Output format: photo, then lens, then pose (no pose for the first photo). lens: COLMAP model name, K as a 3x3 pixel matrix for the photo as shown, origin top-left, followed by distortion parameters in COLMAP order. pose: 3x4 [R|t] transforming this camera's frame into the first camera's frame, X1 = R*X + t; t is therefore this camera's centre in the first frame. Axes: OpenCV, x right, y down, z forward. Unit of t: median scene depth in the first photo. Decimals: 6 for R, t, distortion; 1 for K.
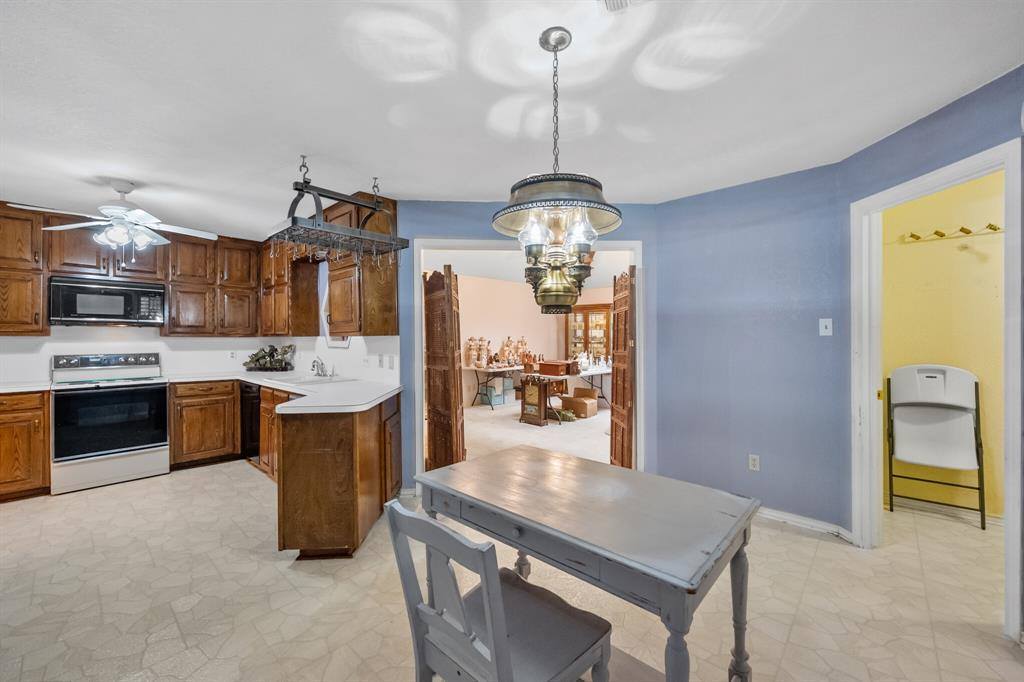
lens RADIAL K [[406.3, 0, 512.0], [0, 406.3, 341.0], [0, 0, 1]] dist [0.000153, 0.000008]
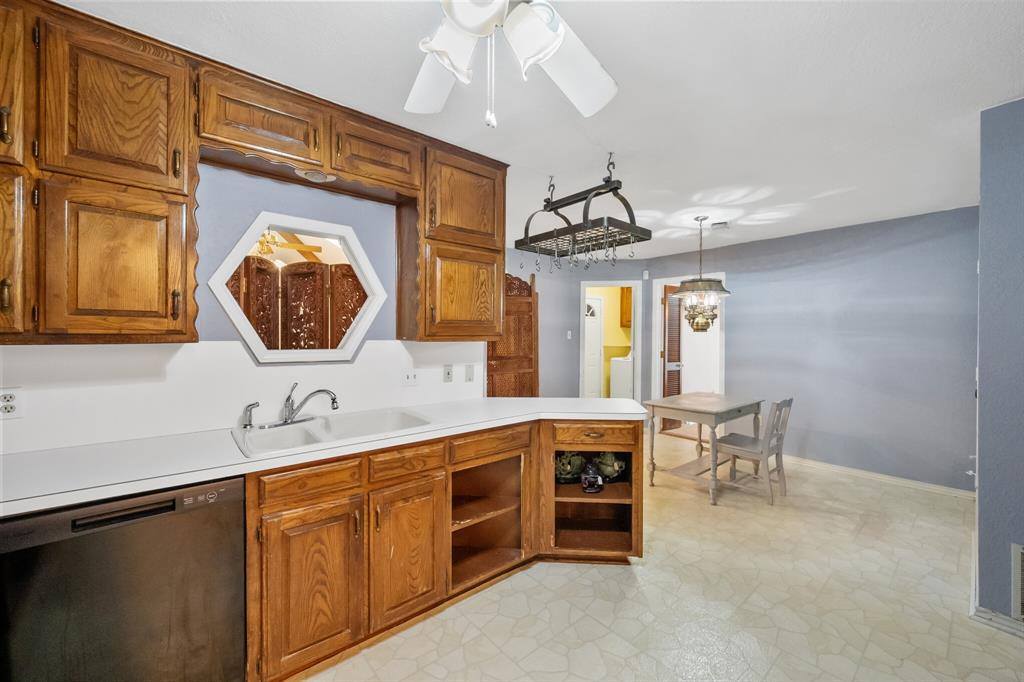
lens RADIAL K [[406.3, 0, 512.0], [0, 406.3, 341.0], [0, 0, 1]] dist [0.000153, 0.000008]
pose [[0.120775, -0.011939, 0.992608, -1.198360], [0.000282, 0.999928, 0.011993, -0.024207], [-0.992680, -0.001168, 0.120770, 0.897901]]
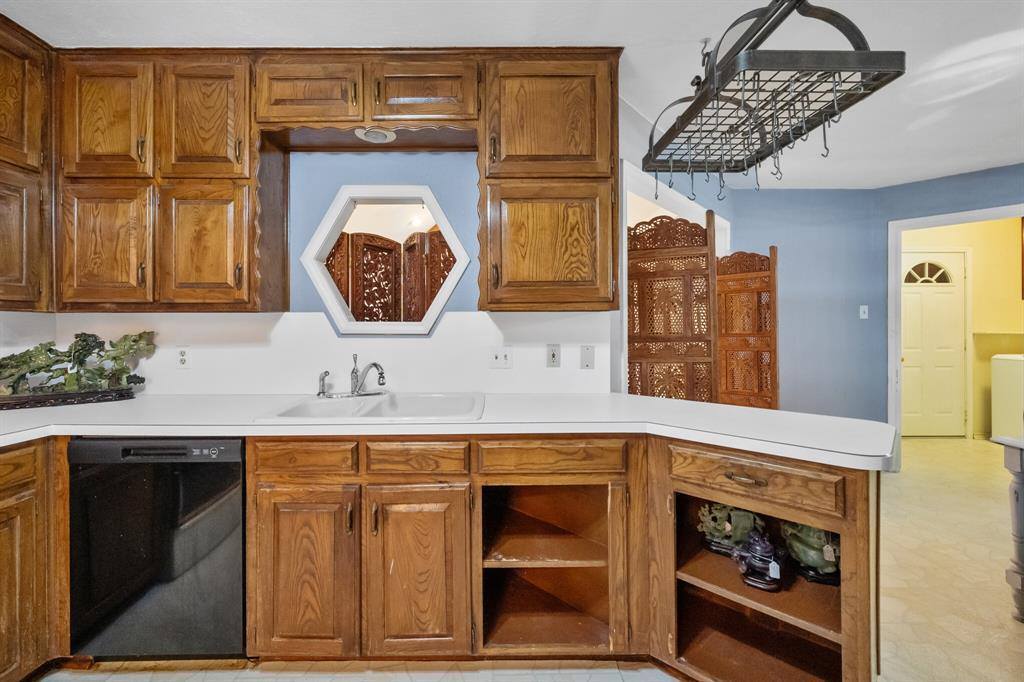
lens RADIAL K [[421.5, 0, 510.2], [0, 421.5, 328.5], [0, 0, 1]] dist [0.001134, -0.000149]
pose [[0.730744, -0.001548, 0.682650, -0.859144], [0.004821, 0.999984, -0.002892, 0.014435], [-0.682635, 0.005404, 0.730740, 0.676337]]
